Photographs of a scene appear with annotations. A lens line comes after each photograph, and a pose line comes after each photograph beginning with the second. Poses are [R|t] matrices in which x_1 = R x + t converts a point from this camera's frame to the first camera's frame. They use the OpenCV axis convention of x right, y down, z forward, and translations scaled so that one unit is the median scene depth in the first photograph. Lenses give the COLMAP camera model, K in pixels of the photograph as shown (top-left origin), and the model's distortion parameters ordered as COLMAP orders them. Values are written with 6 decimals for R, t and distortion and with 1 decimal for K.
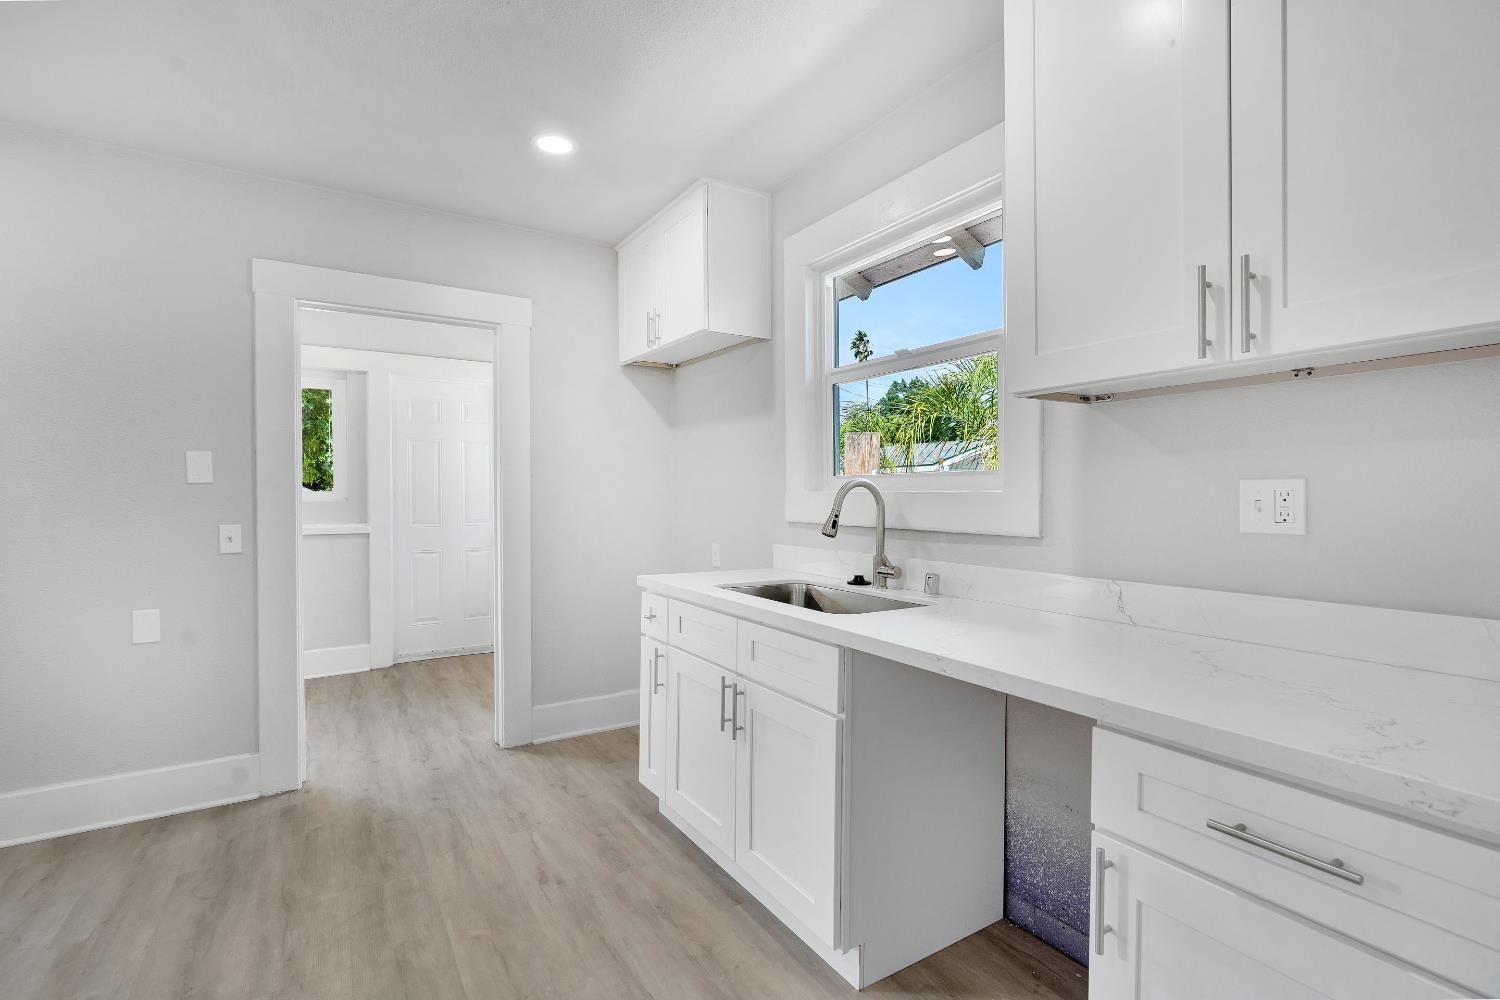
lens RADIAL K [[676.9, 0, 742.1], [0, 676.9, 501.4], [0, 0, 1]] dist [-0.007594, 0.001751]
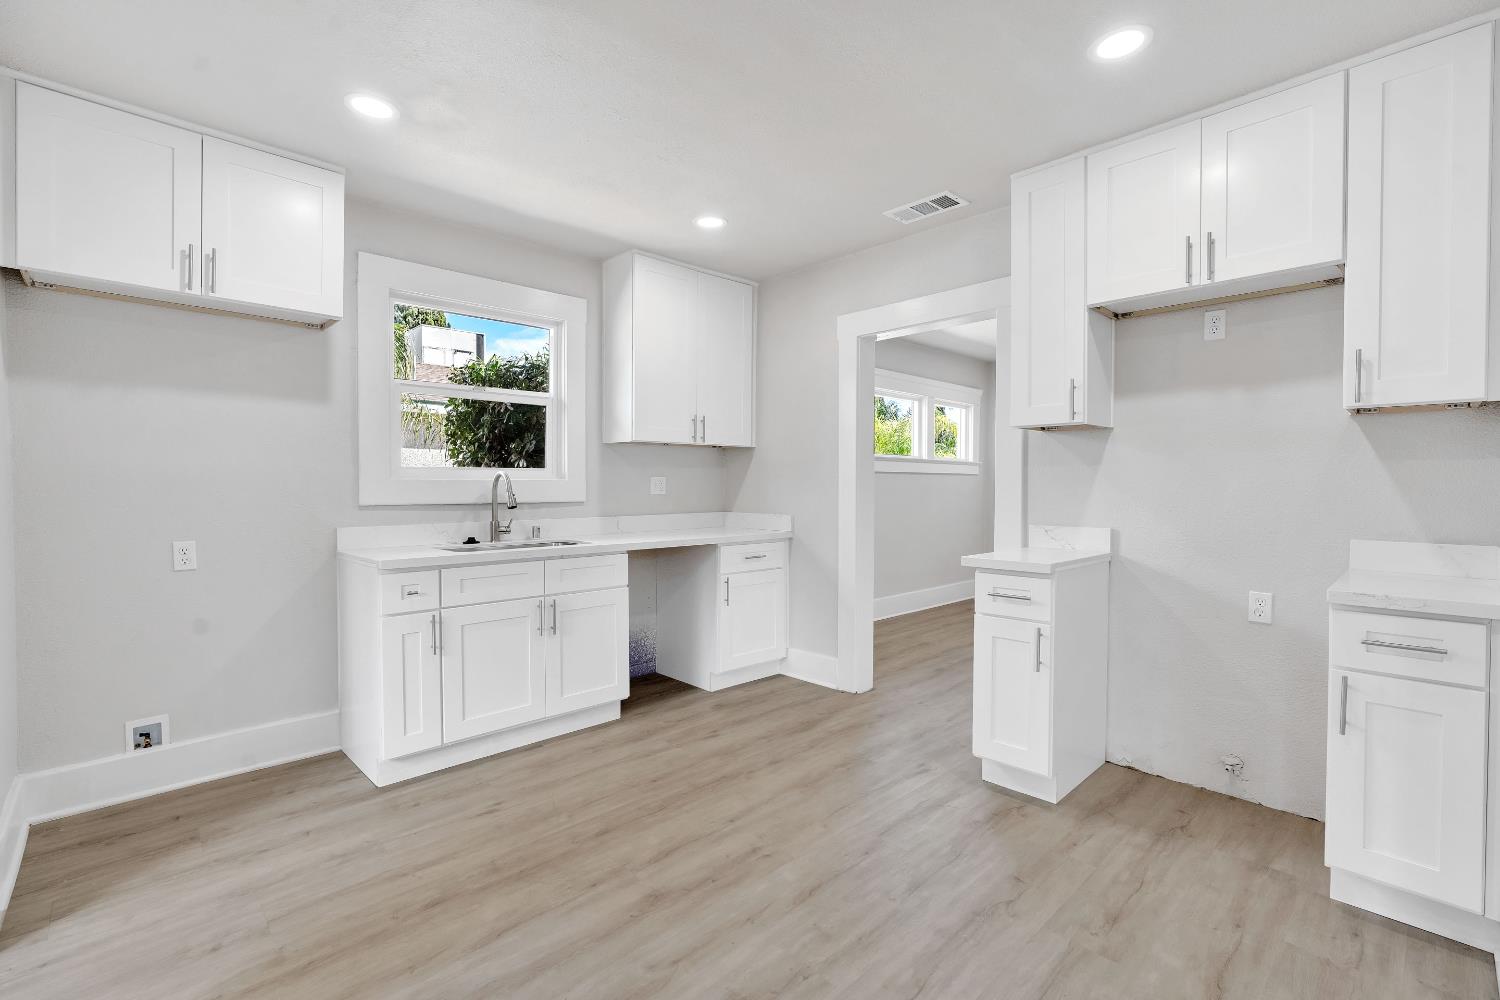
lens RADIAL K [[676.9, 0, 753.7], [0, 676.9, 497.7], [0, 0, 1]] dist [-0.007594, 0.001751]
pose [[-0.207821, -0.024994, 0.977848, -1.461499], [0.006779, 0.999613, 0.026992, -0.010709], [-0.978143, 0.012239, -0.207571, 0.762990]]
